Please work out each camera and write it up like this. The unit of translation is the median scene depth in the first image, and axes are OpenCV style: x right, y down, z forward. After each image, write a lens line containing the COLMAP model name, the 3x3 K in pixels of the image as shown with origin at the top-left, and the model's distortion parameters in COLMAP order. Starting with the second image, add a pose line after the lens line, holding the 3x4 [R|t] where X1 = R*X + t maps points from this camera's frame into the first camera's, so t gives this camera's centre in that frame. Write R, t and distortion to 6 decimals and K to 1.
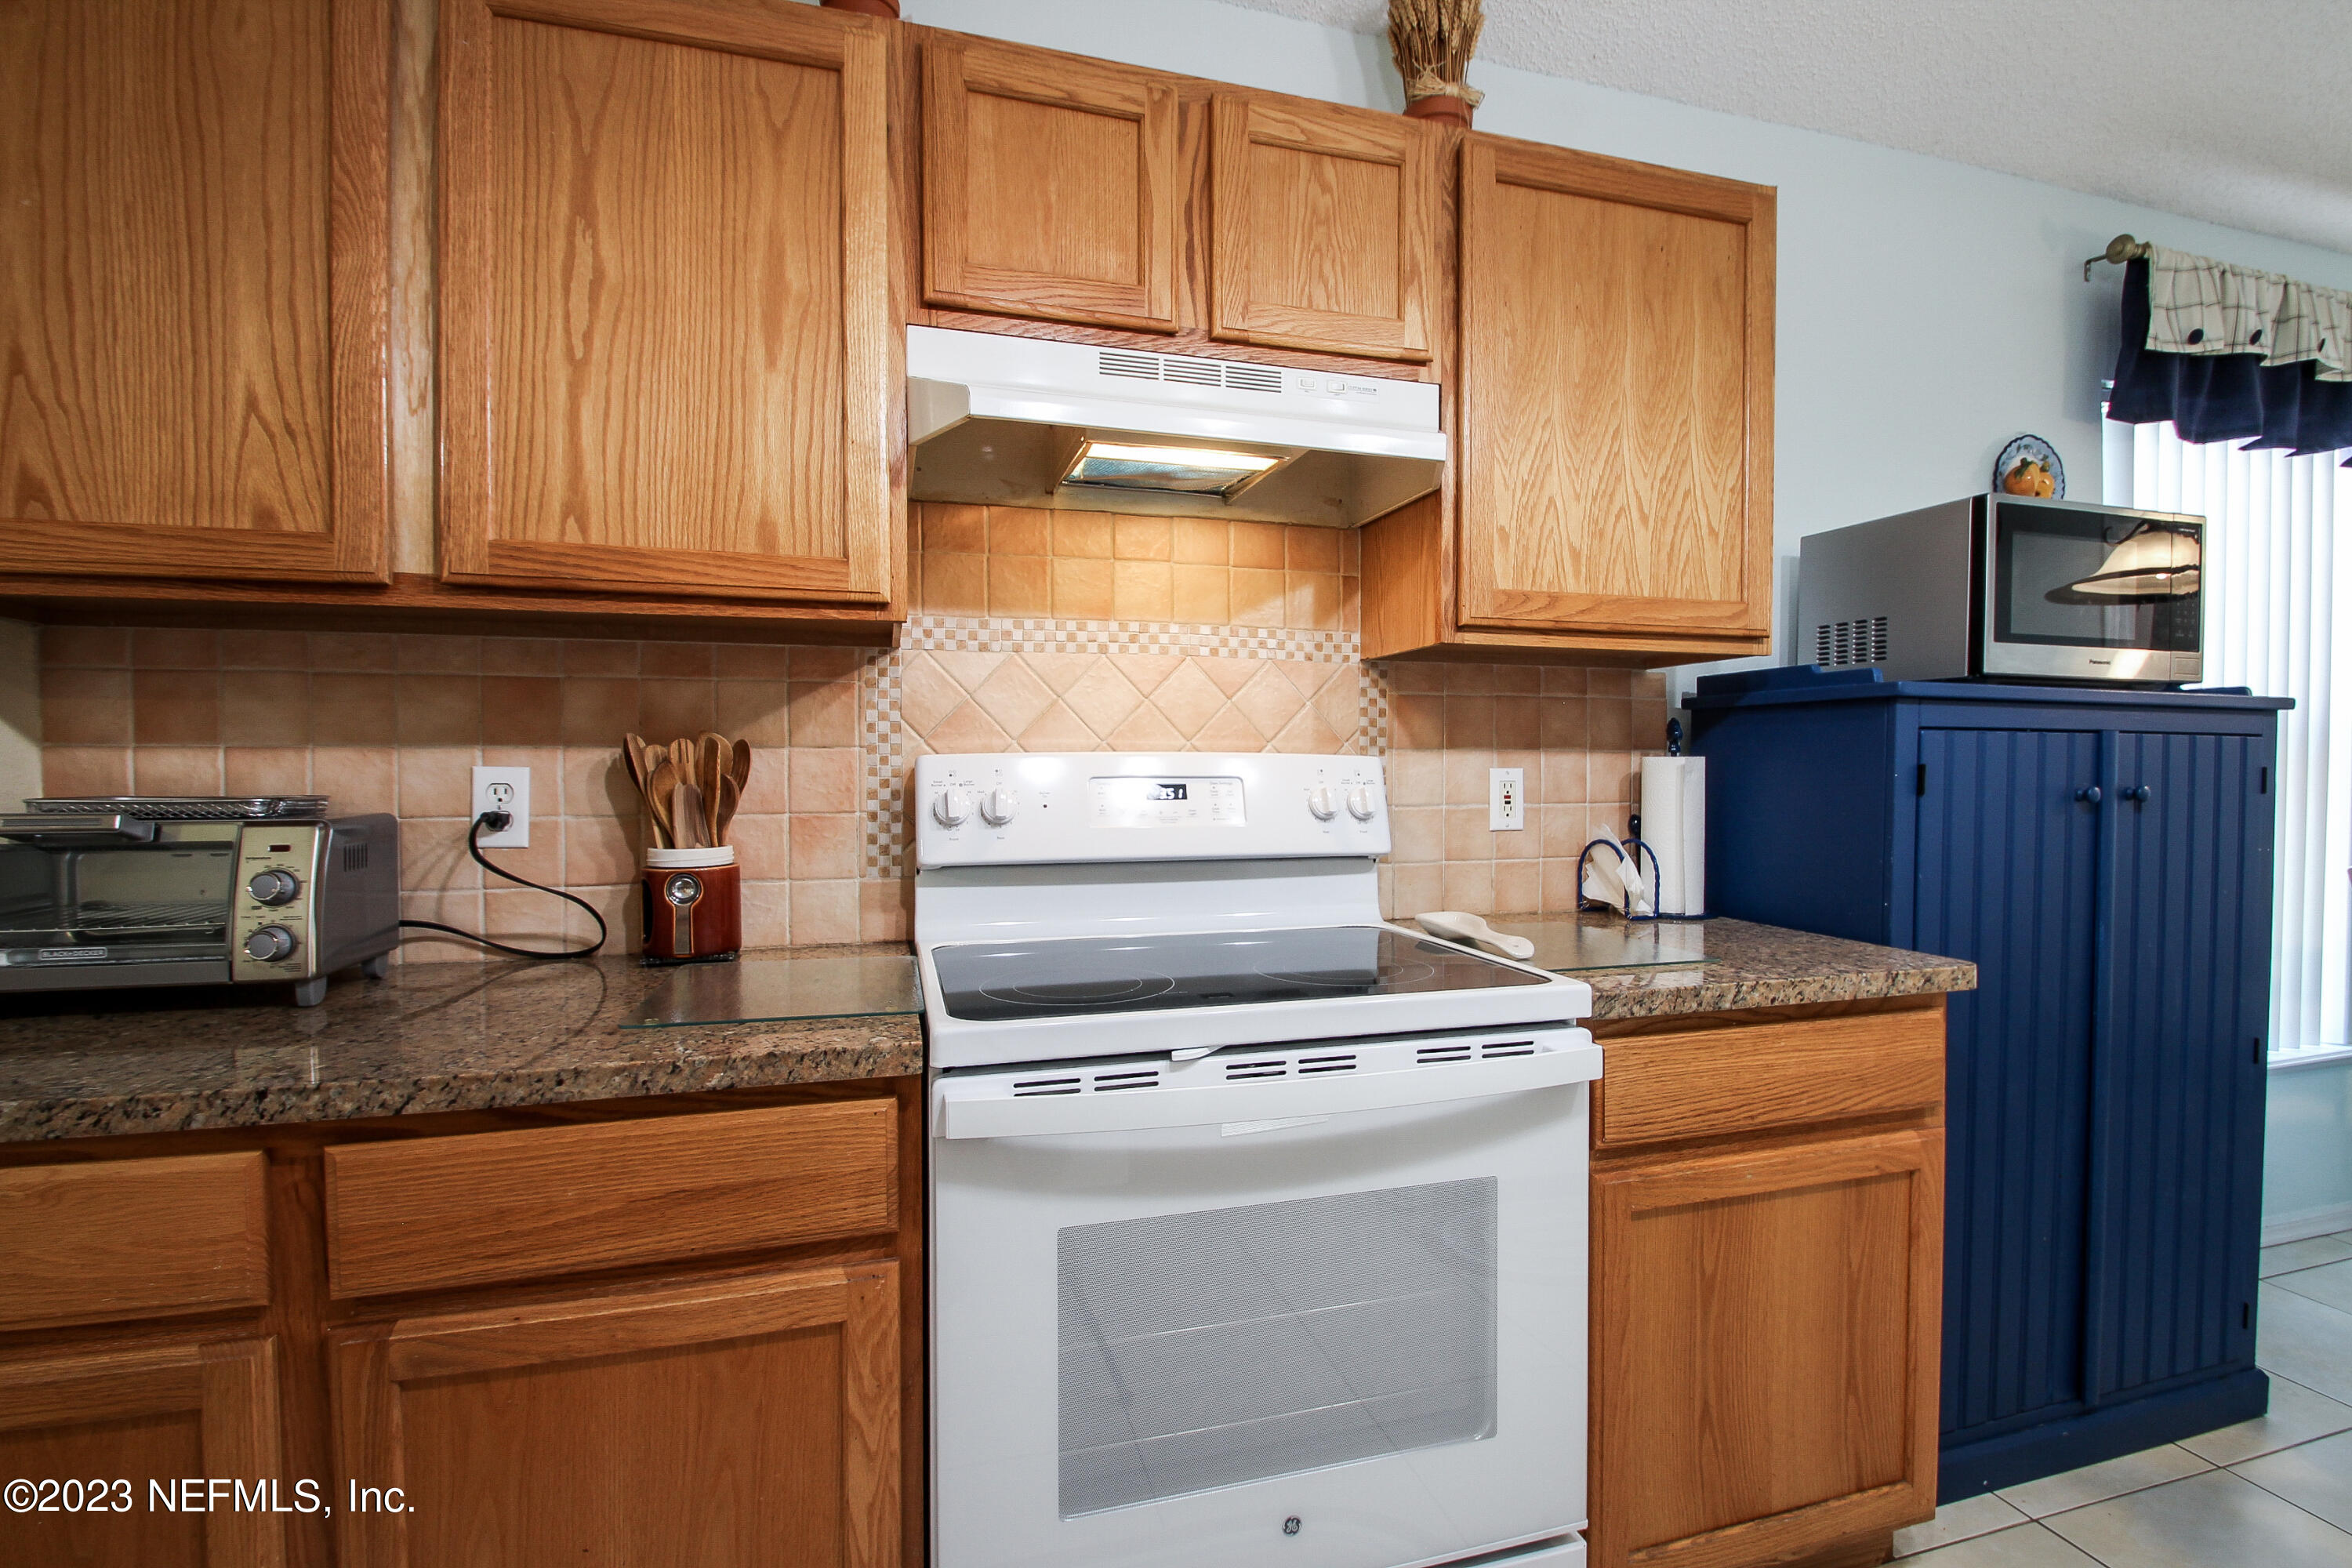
lens RADIAL K [[1098.4, 0, 1204.4], [0, 1098.4, 786.4], [0, 0, 1]] dist [0.007787, -0.012806]
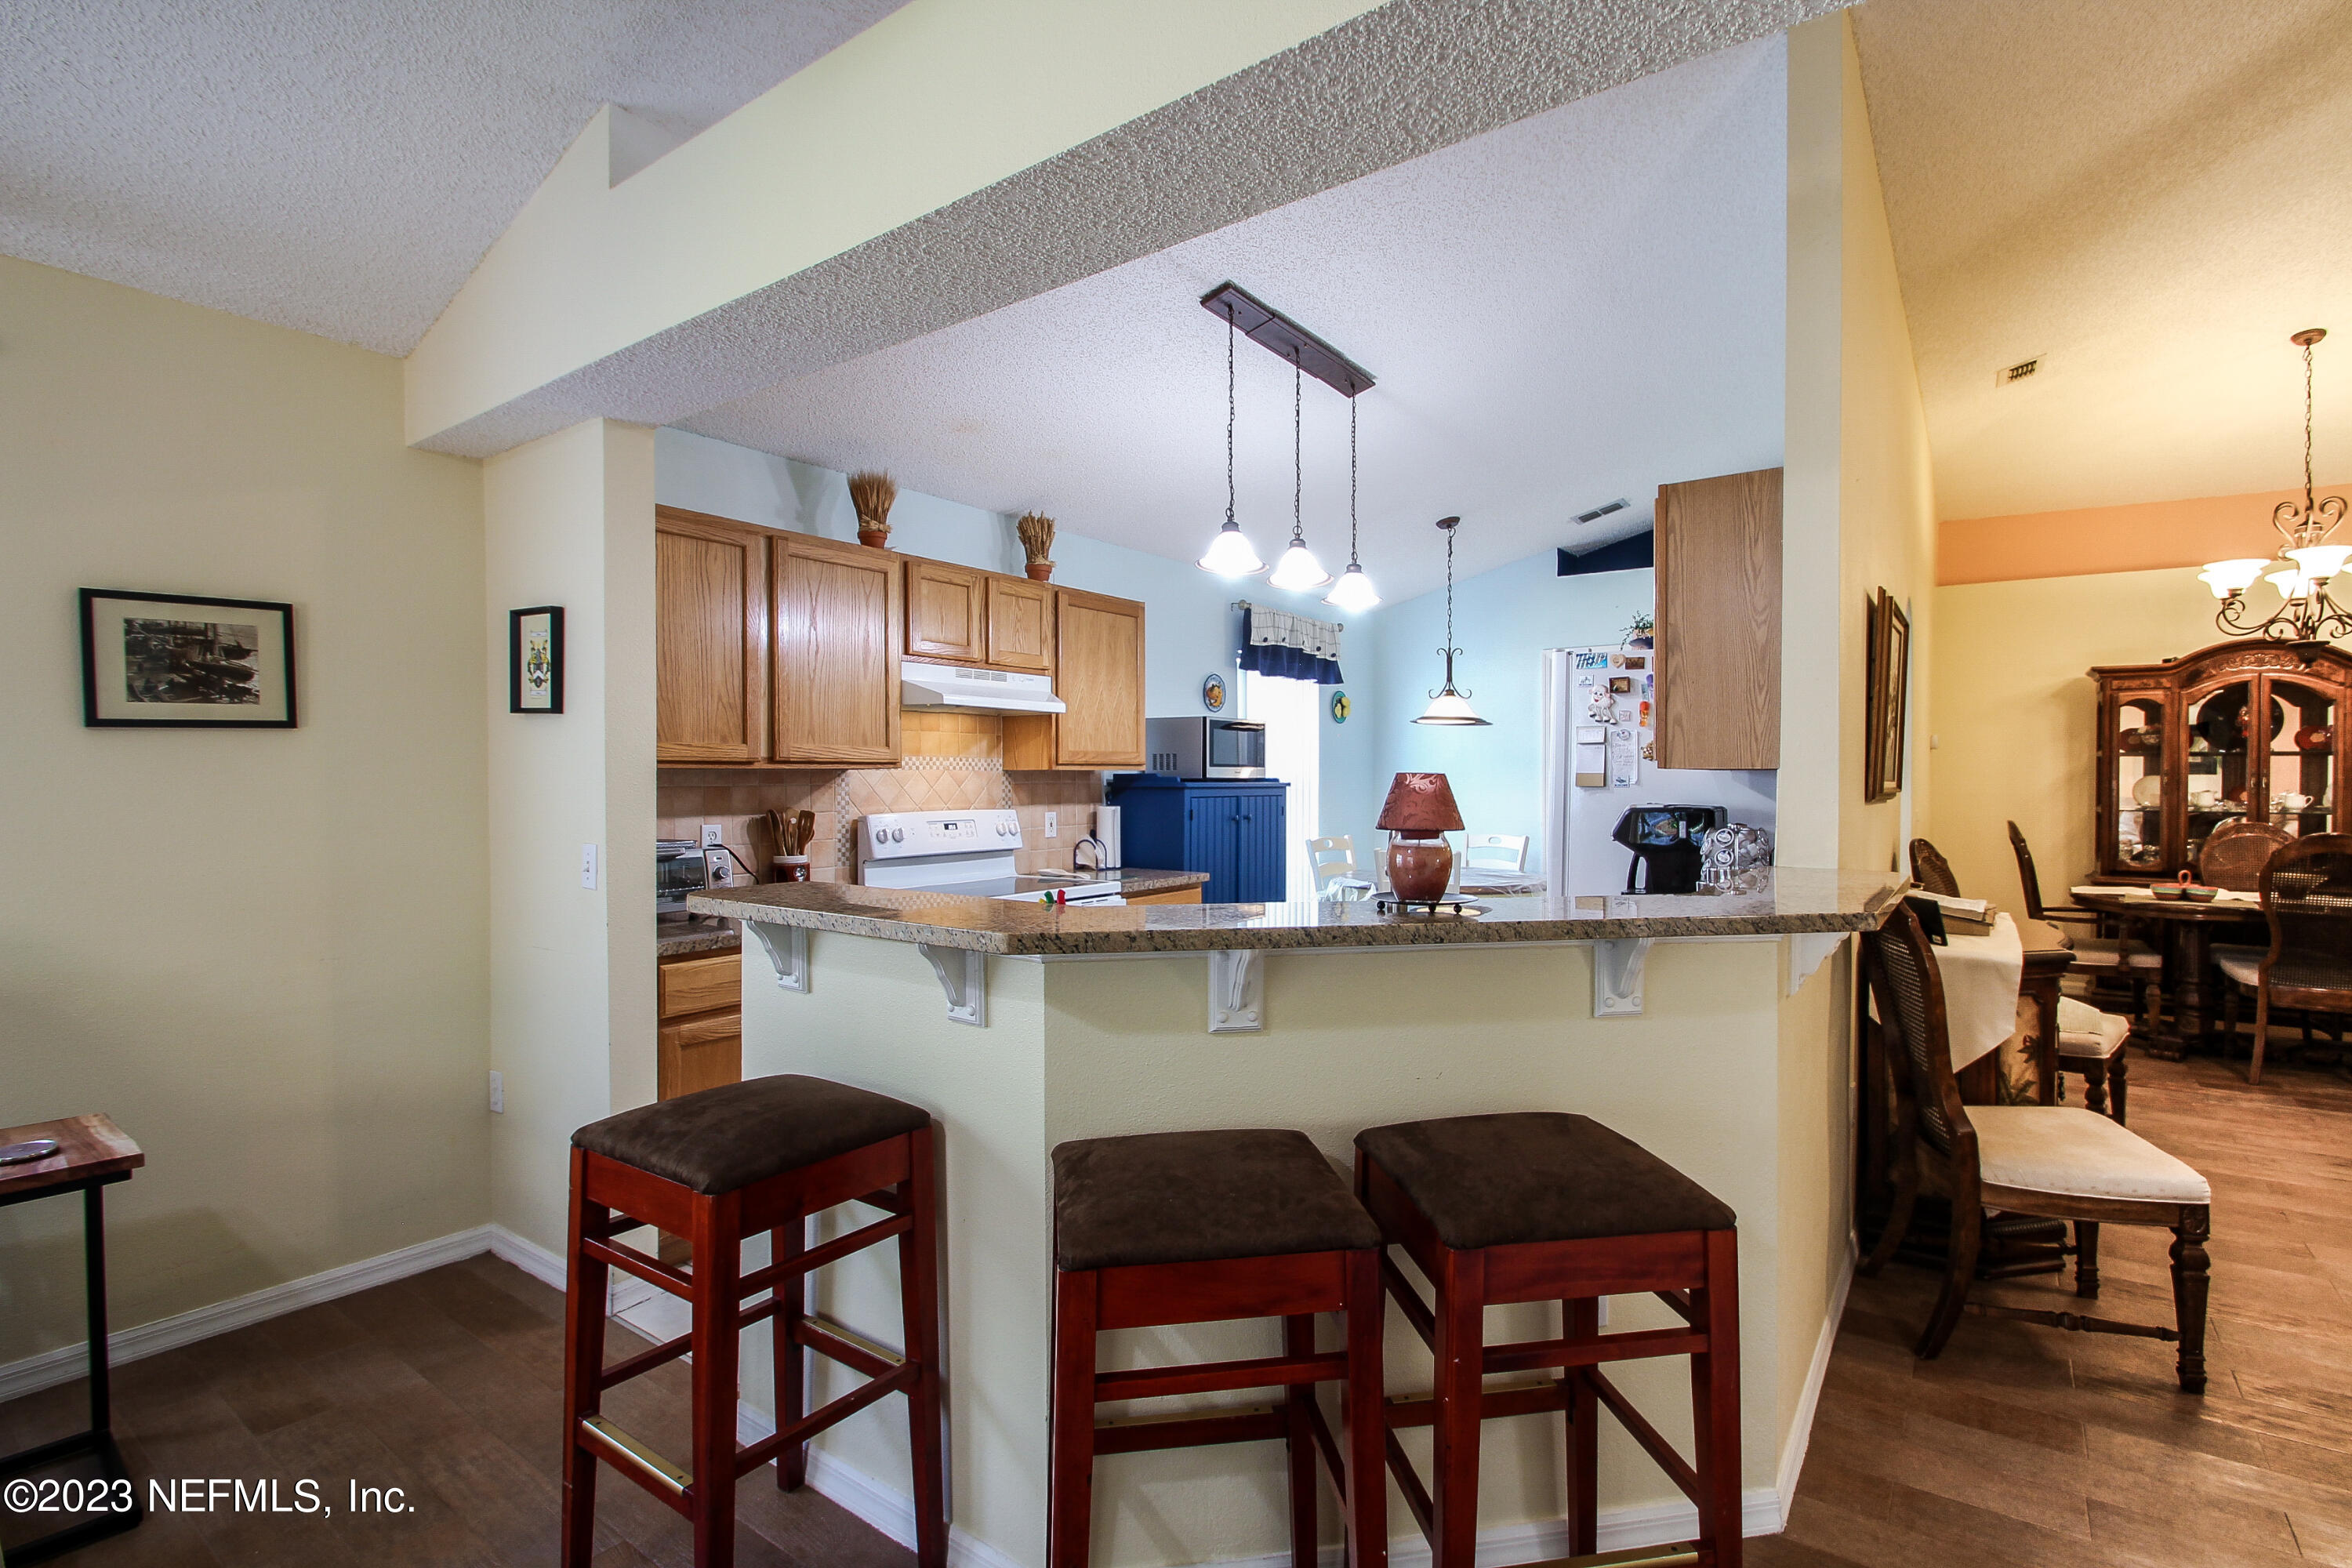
lens RADIAL K [[1098.4, 0, 1223.2], [0, 1098.4, 780.6], [0, 0, 1]] dist [0.007787, -0.012806]
pose [[0.784128, -0.004803, 0.620580, -1.042634], [0.015719, 0.999803, -0.012124, -0.056083], [-0.620399, 0.019261, 0.784049, -1.284464]]
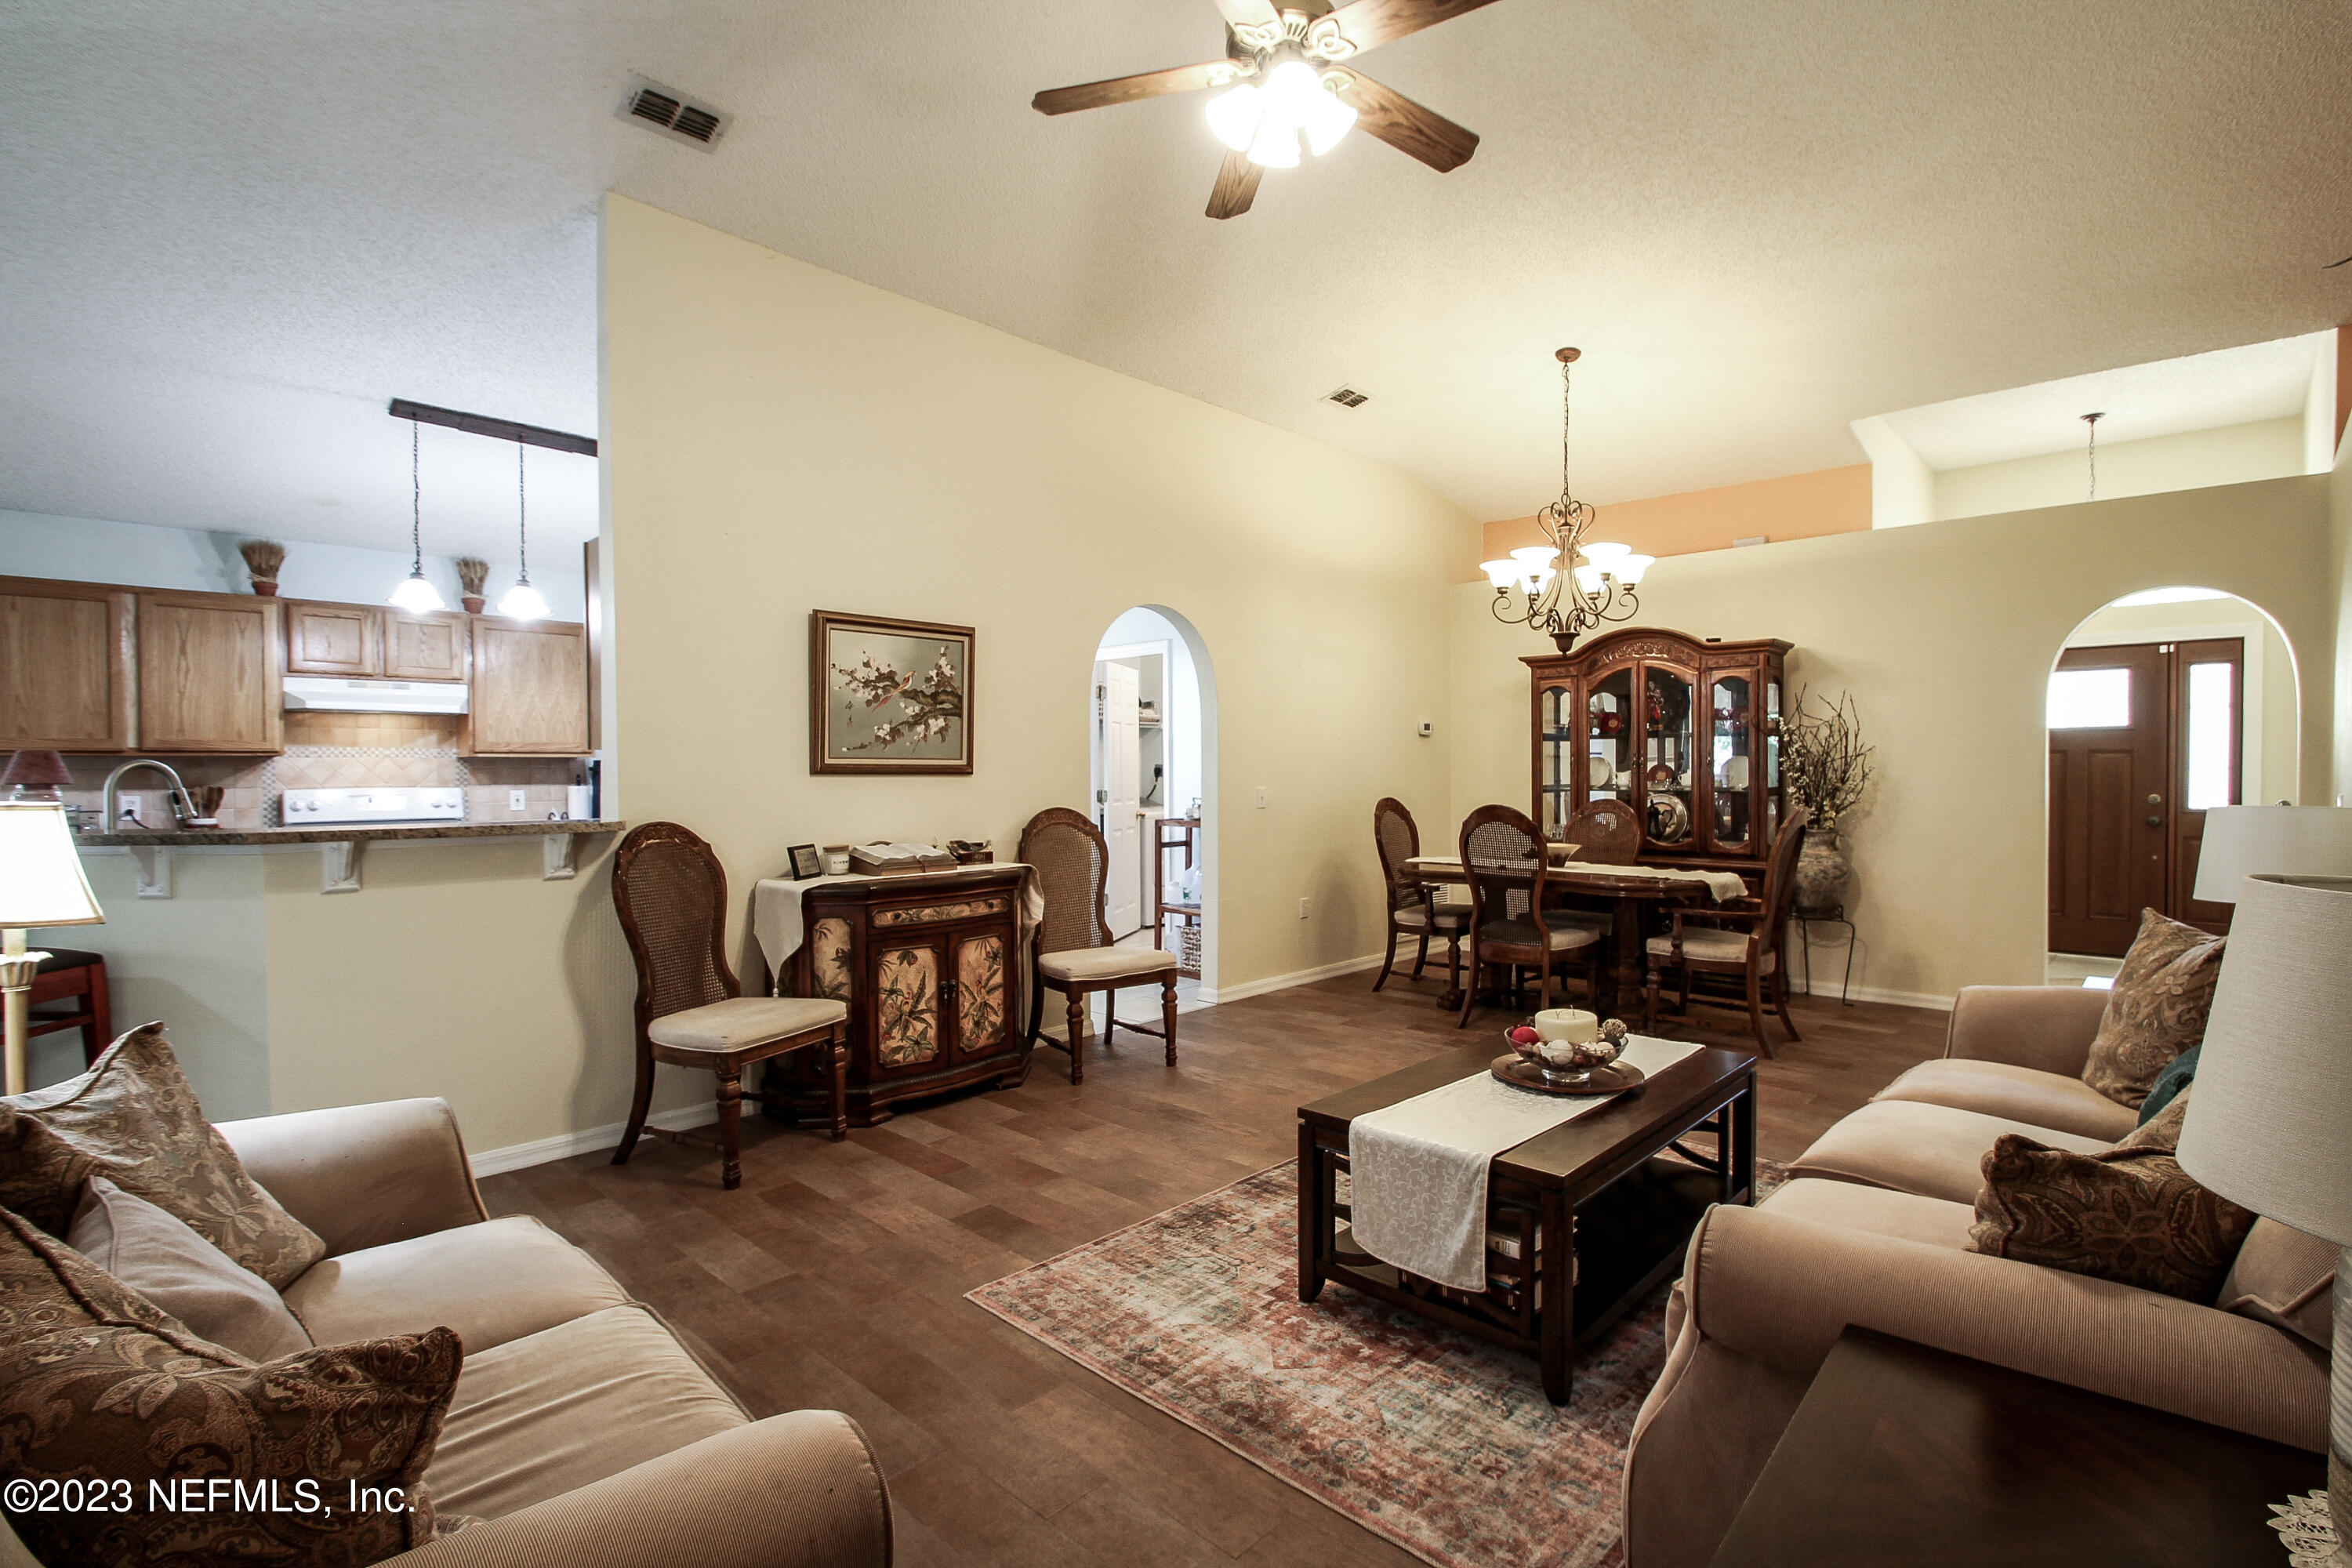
lens RADIAL K [[1098.4, 0, 1195.9], [0, 1098.4, 783.3], [0, 0, 1]] dist [0.007787, -0.012806]
pose [[0.868560, -0.013691, 0.495395, 0.444900], [0.019380, 0.999792, -0.006348, 0.022590], [-0.495205, 0.015114, 0.868645, -2.938272]]
